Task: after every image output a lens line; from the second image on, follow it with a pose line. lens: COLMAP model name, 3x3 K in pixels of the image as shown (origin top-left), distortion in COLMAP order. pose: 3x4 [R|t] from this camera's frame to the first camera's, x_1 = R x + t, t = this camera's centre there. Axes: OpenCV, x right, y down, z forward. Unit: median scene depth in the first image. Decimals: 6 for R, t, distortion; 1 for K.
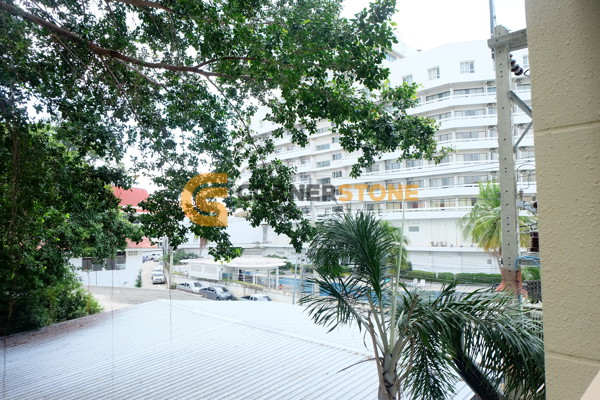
lens RADIAL K [[410.5, 0, 302.6], [0, 410.5, 194.4], [0, 0, 1]] dist [-0.066844, 0.092199]
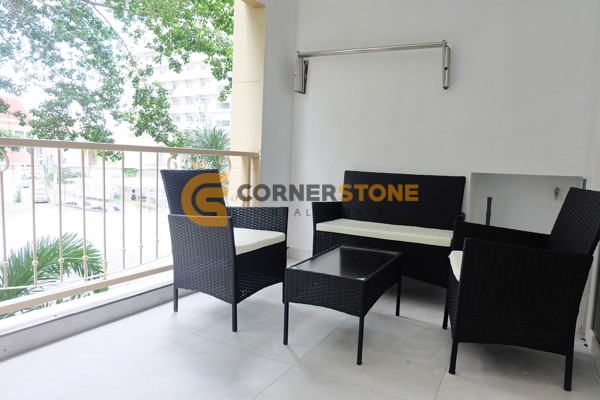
lens RADIAL K [[410.5, 0, 302.6], [0, 410.5, 194.4], [0, 0, 1]] dist [-0.066844, 0.092199]
pose [[0.970357, 0.027741, 0.240080, 0.077298], [-0.069153, 0.983726, 0.165835, 0.014072], [-0.231572, -0.177522, 0.956483, -0.318593]]
